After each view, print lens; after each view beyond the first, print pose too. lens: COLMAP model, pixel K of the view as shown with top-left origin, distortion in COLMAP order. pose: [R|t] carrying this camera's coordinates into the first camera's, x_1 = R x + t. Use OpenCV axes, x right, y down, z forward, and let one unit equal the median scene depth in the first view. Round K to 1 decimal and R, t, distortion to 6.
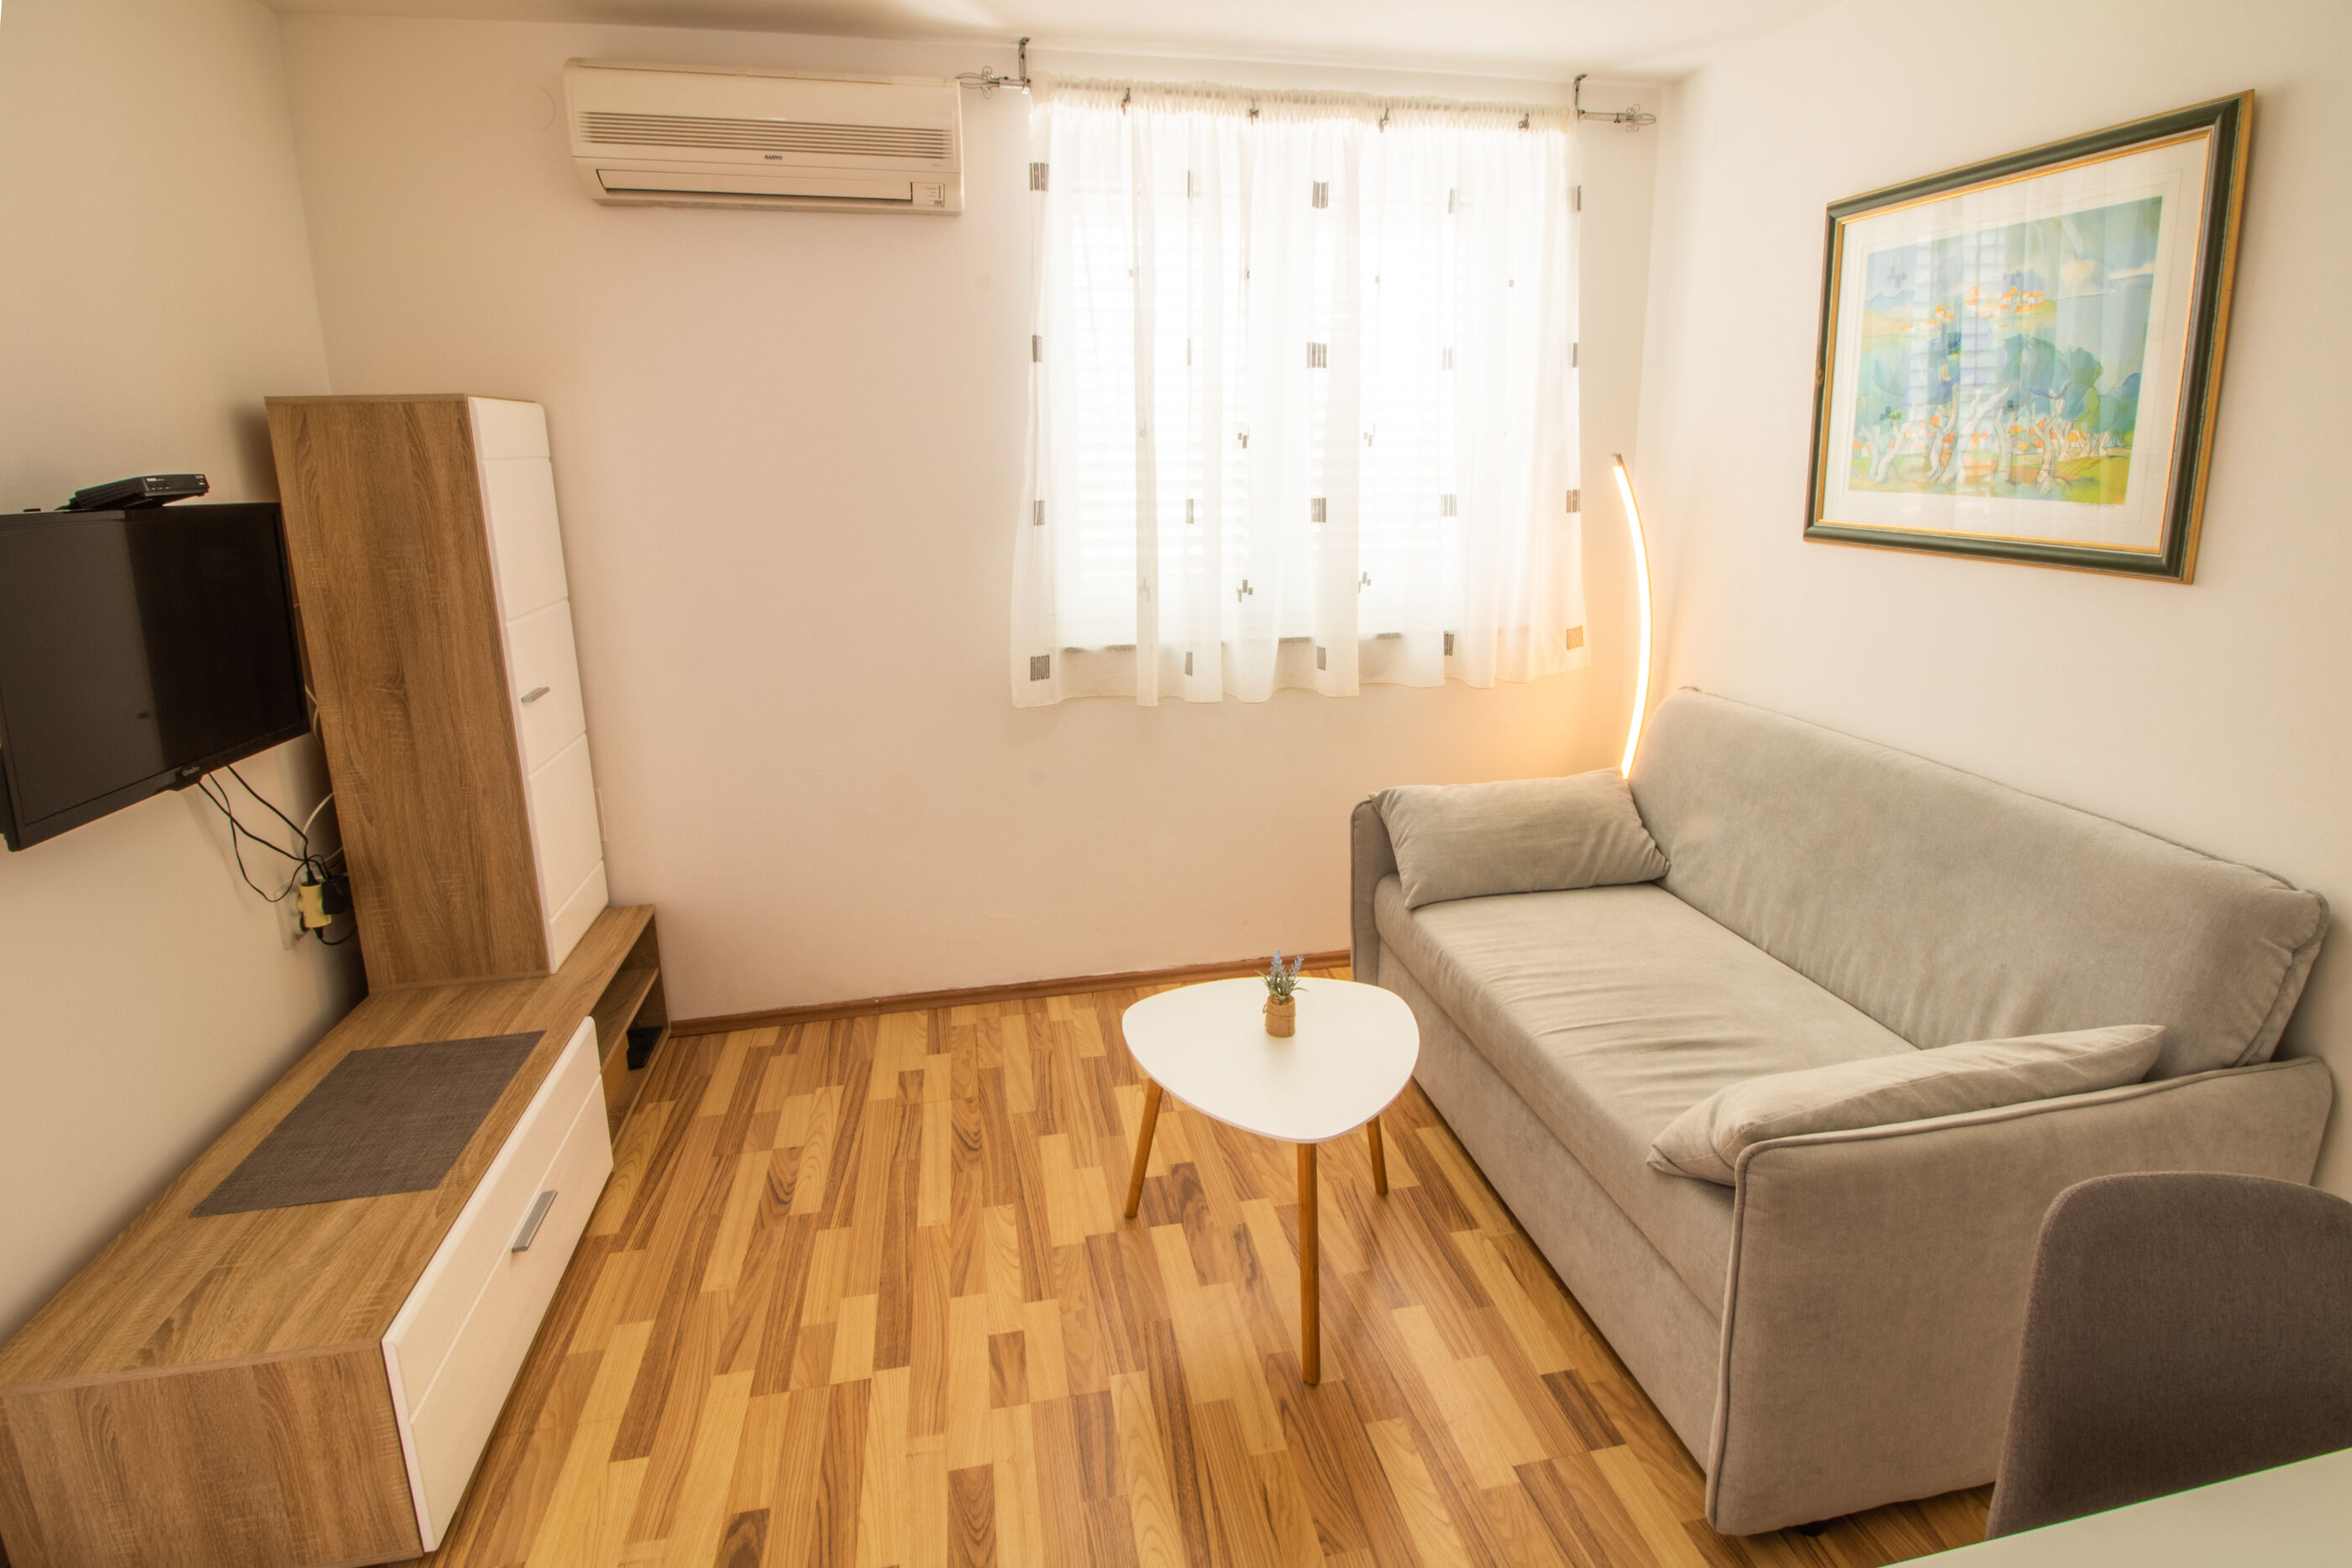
lens RADIAL K [[1132.3, 0, 1179.4], [0, 1132.3, 678.7], [0, 0, 1]] dist [0.005193, -0.015786]
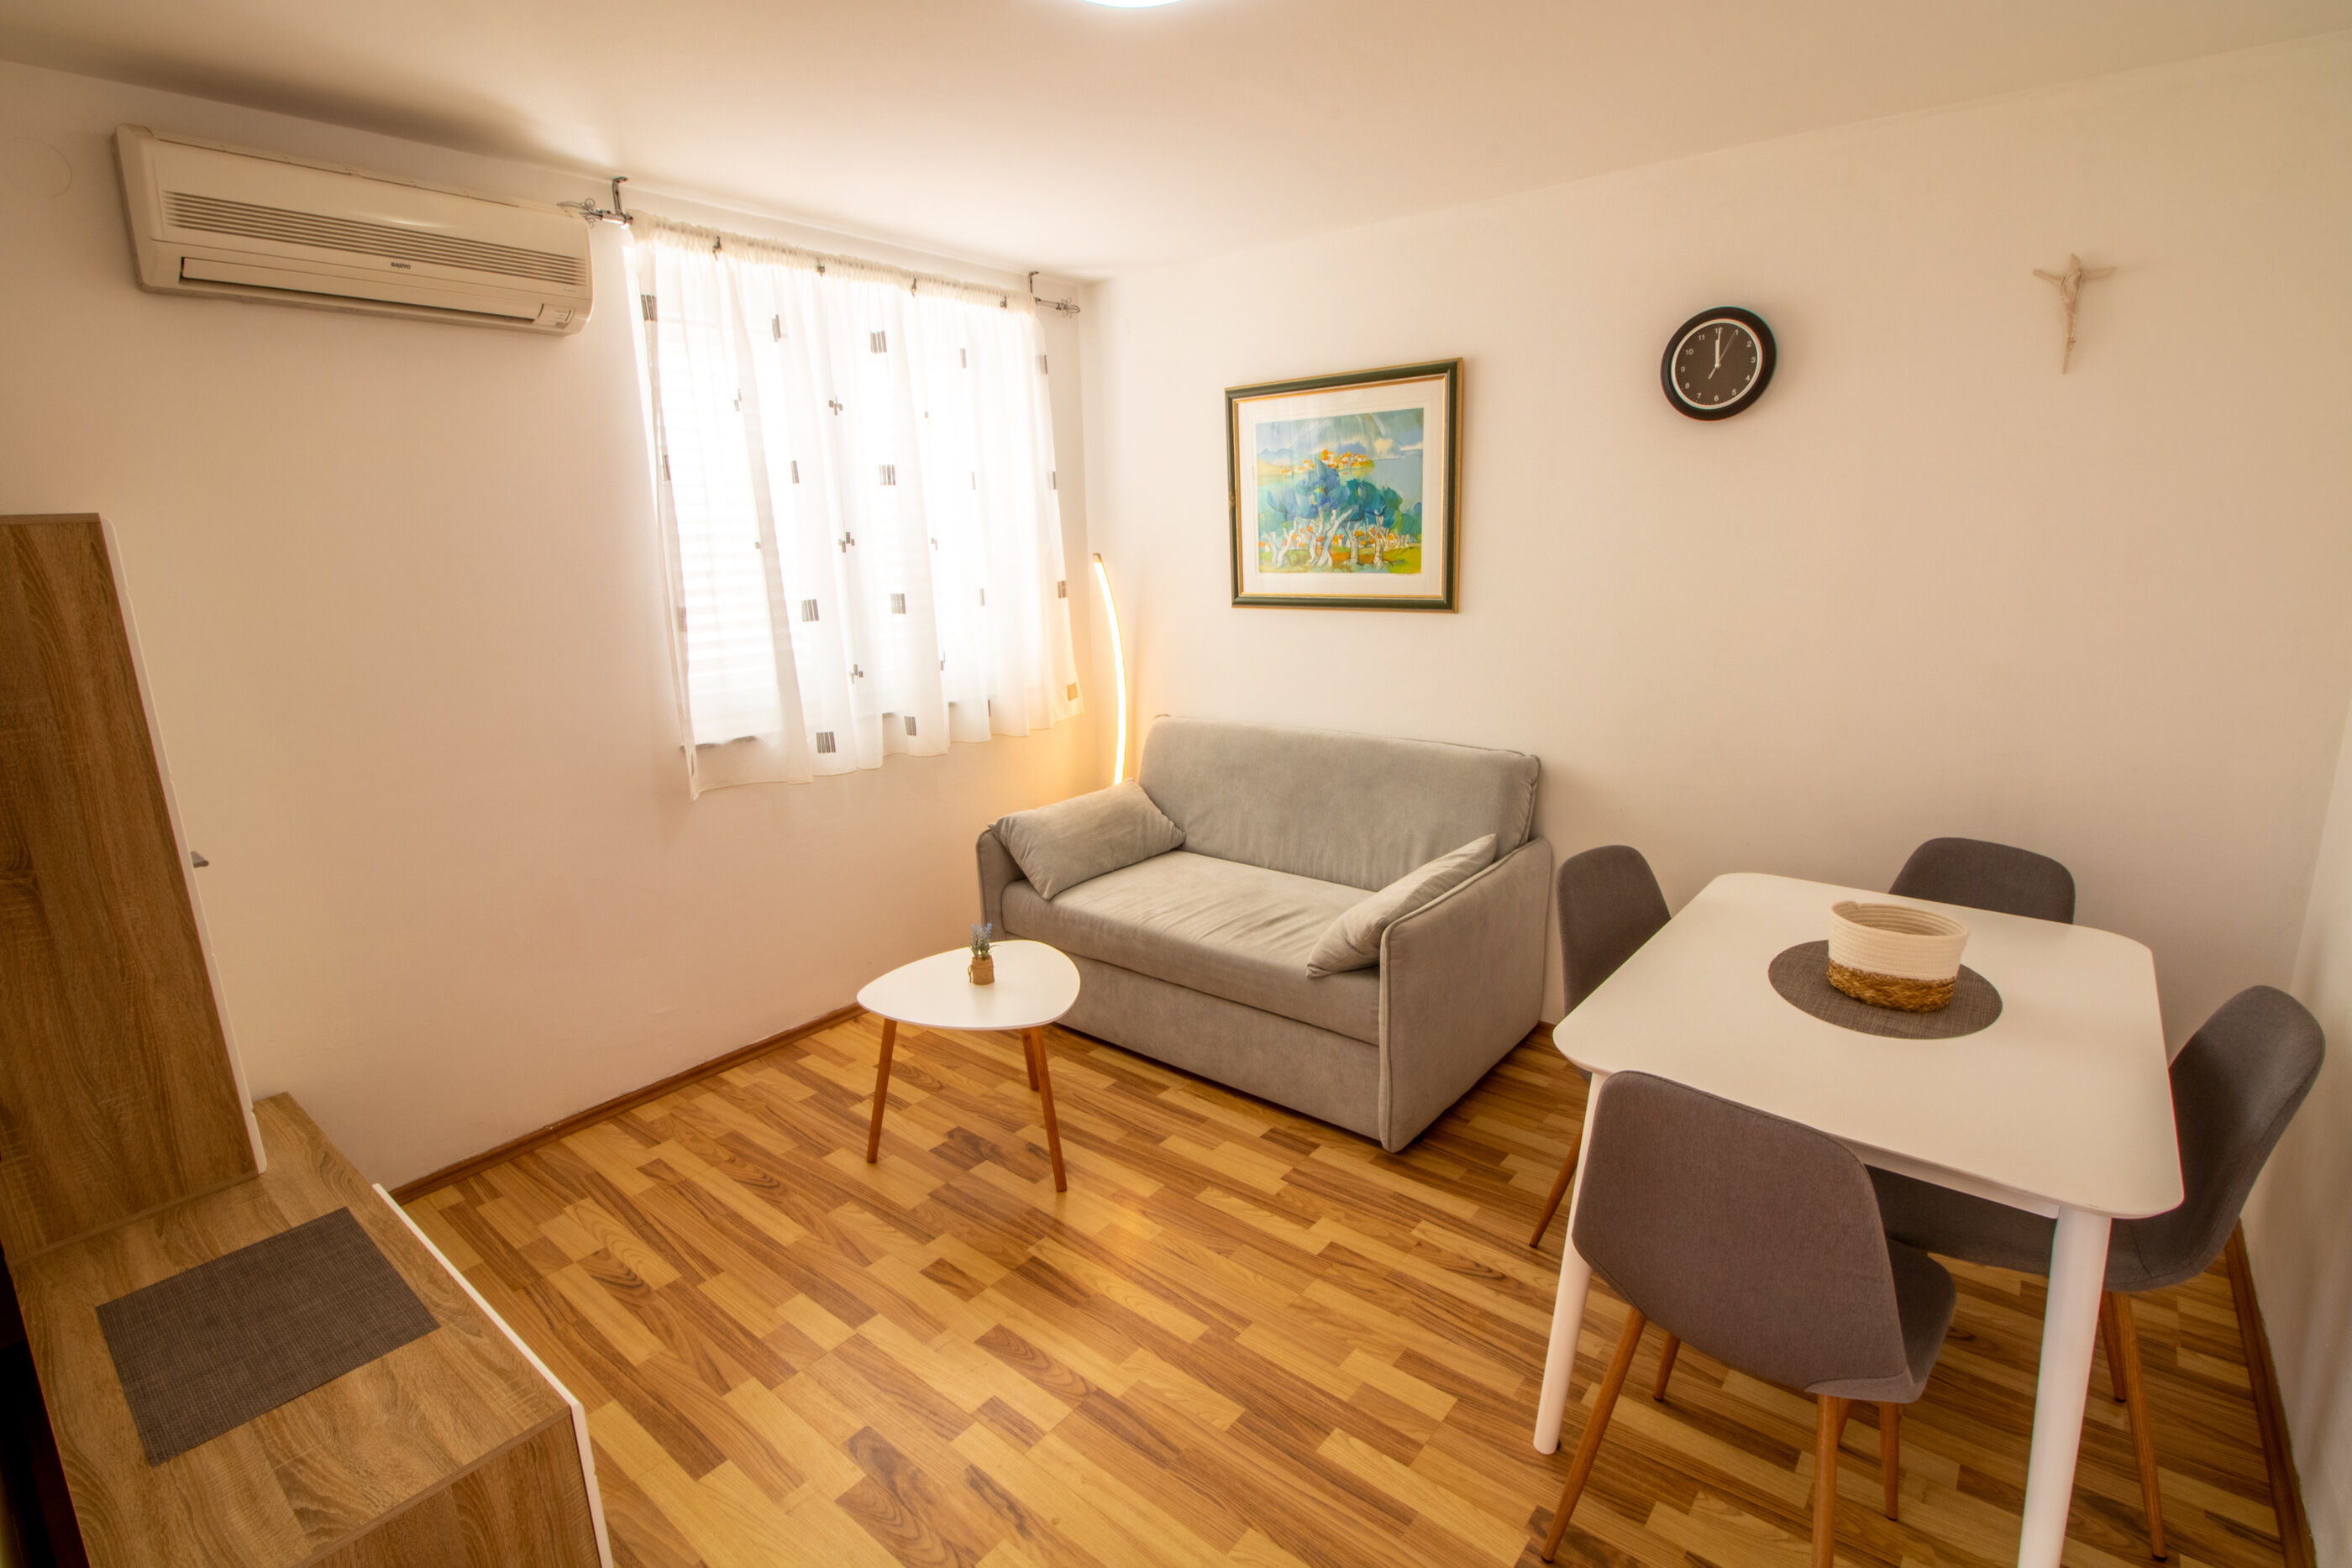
lens RADIAL K [[1091.5, 0, 1176.0], [0, 1091.5, 784.0], [0, 0, 1]] dist [-0.000761, -0.013577]
pose [[0.772087, -0.151848, 0.617110, -0.511977], [0.146177, 0.987432, 0.060084, 0.016911], [-0.618477, 0.043818, 0.784580, -0.116669]]
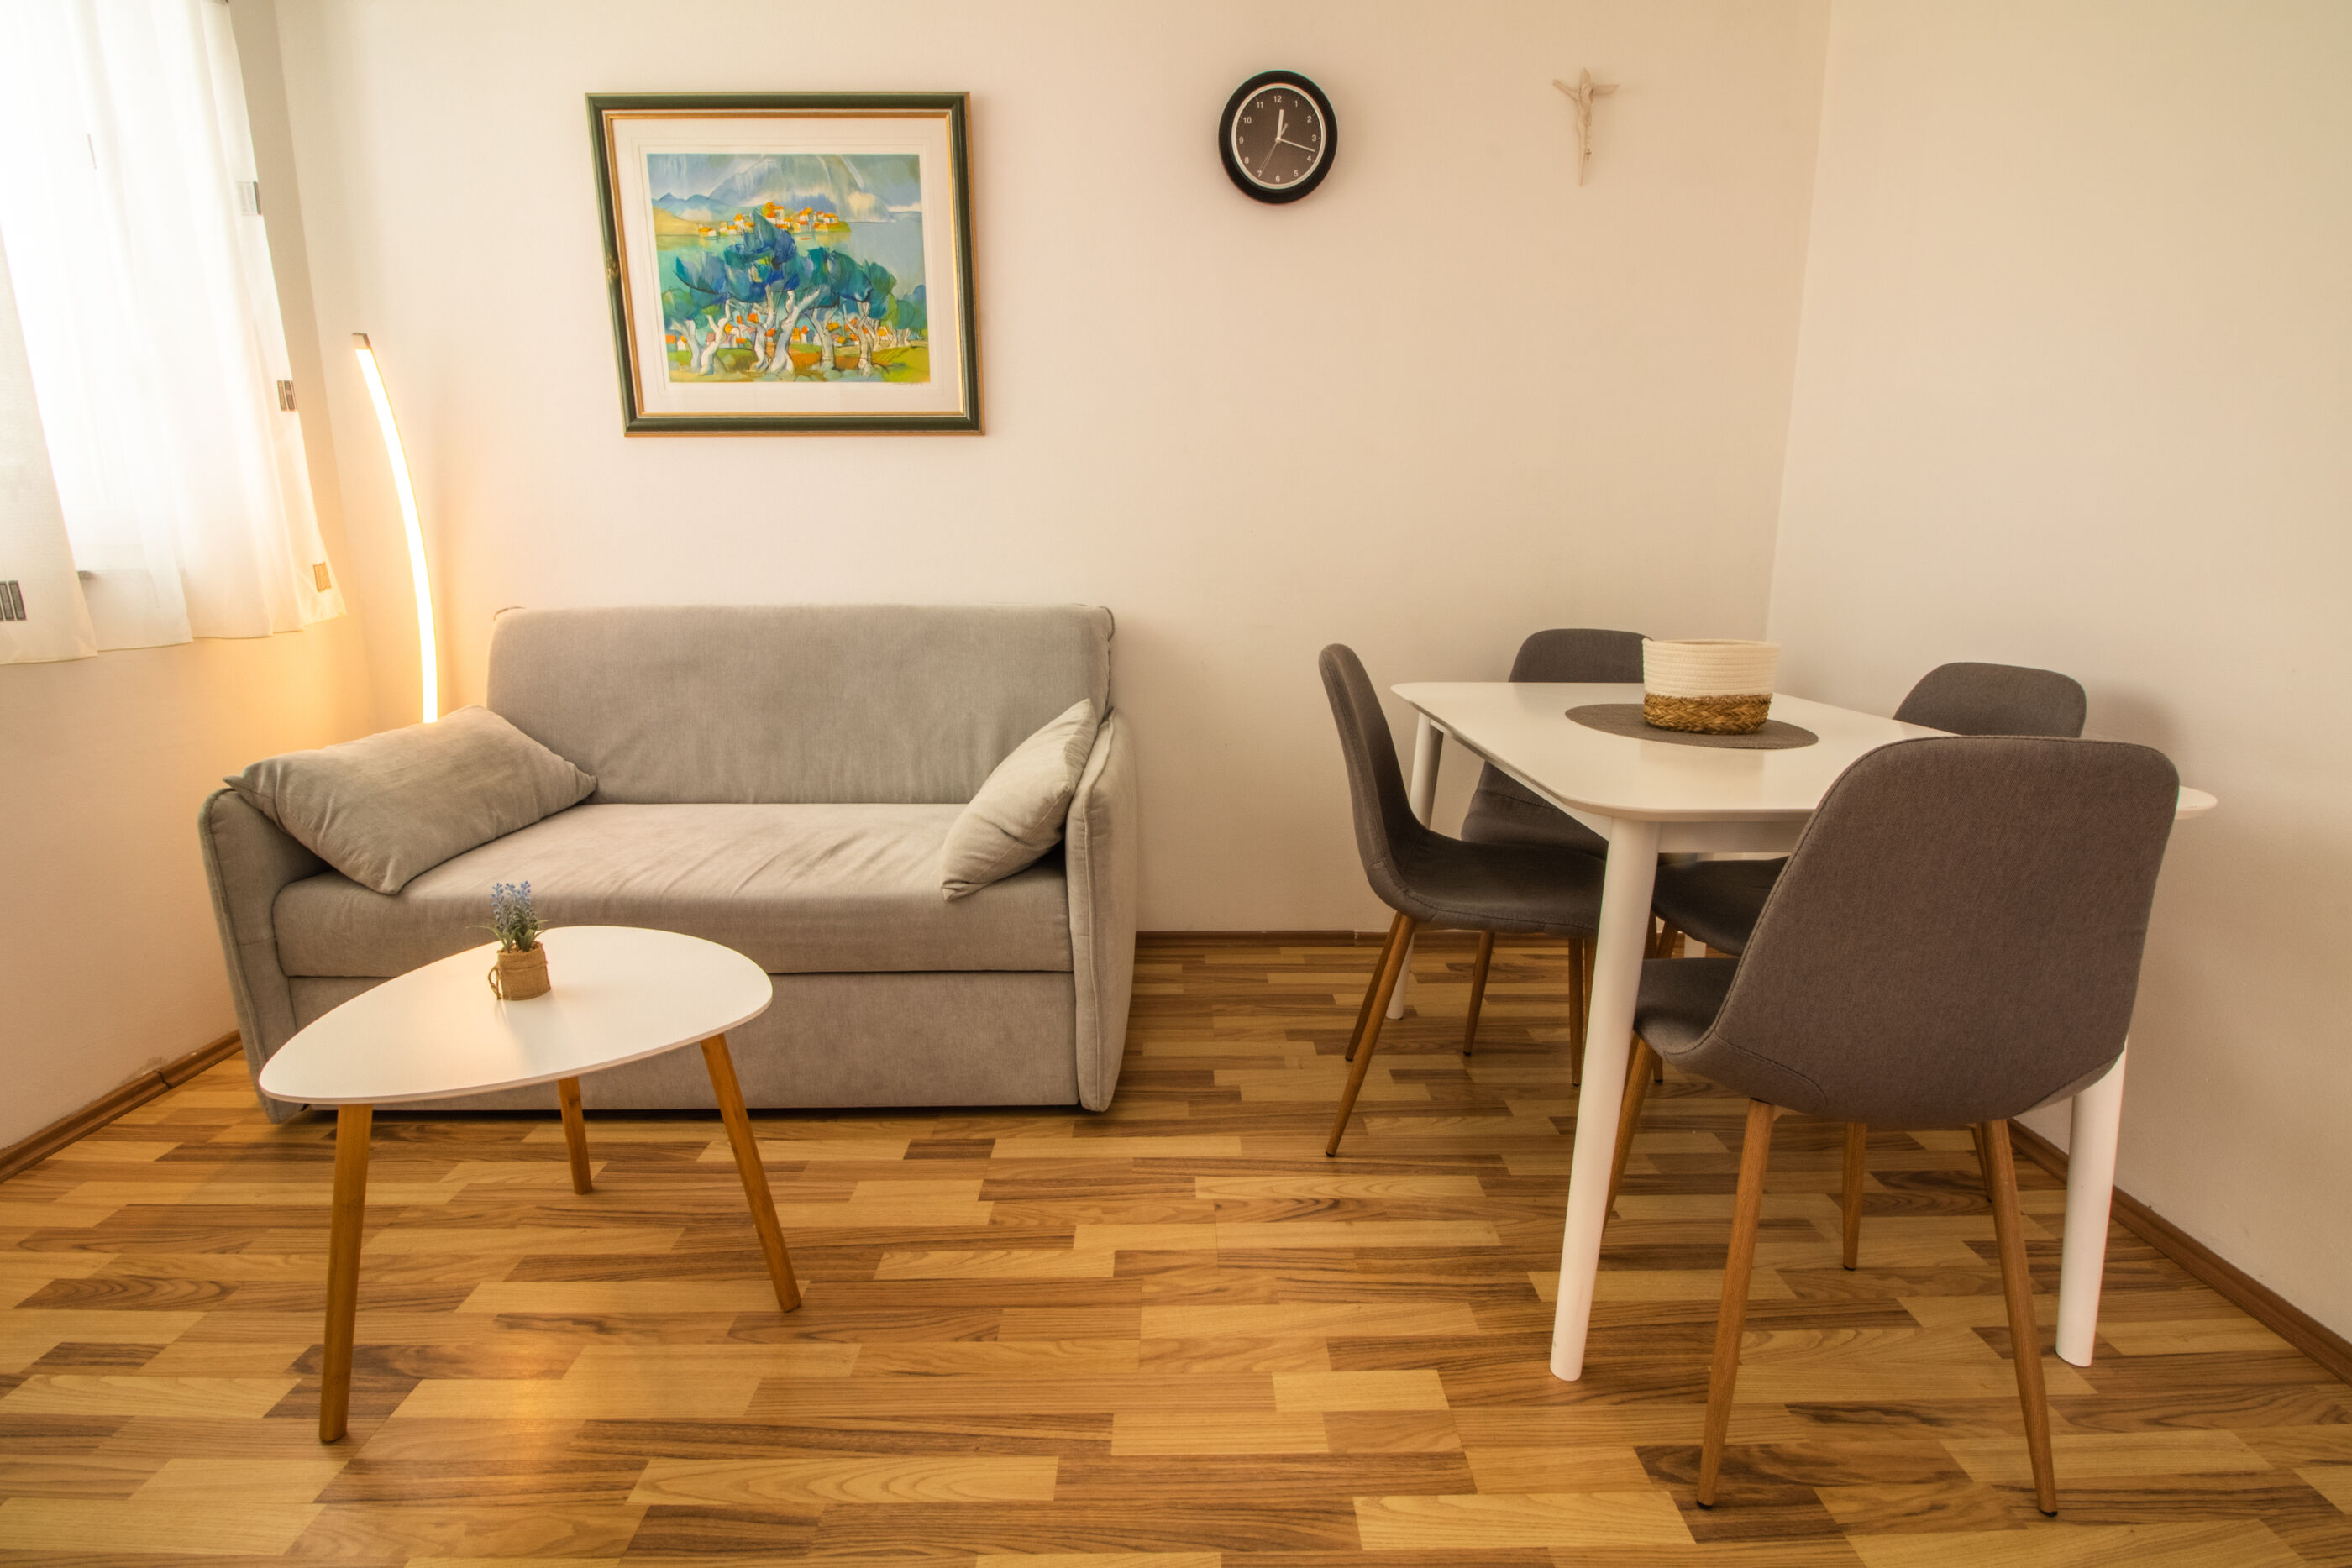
lens RADIAL K [[1096.9, 0, 1192.5], [0, 1096.9, 780.1], [0, 0, 1]] dist [0.001191, -0.013292]
pose [[0.175839, -0.199687, 0.963953, -0.429213], [0.199855, 0.966060, 0.163667, 0.136352], [-0.963918, 0.163872, 0.209779, 0.383884]]
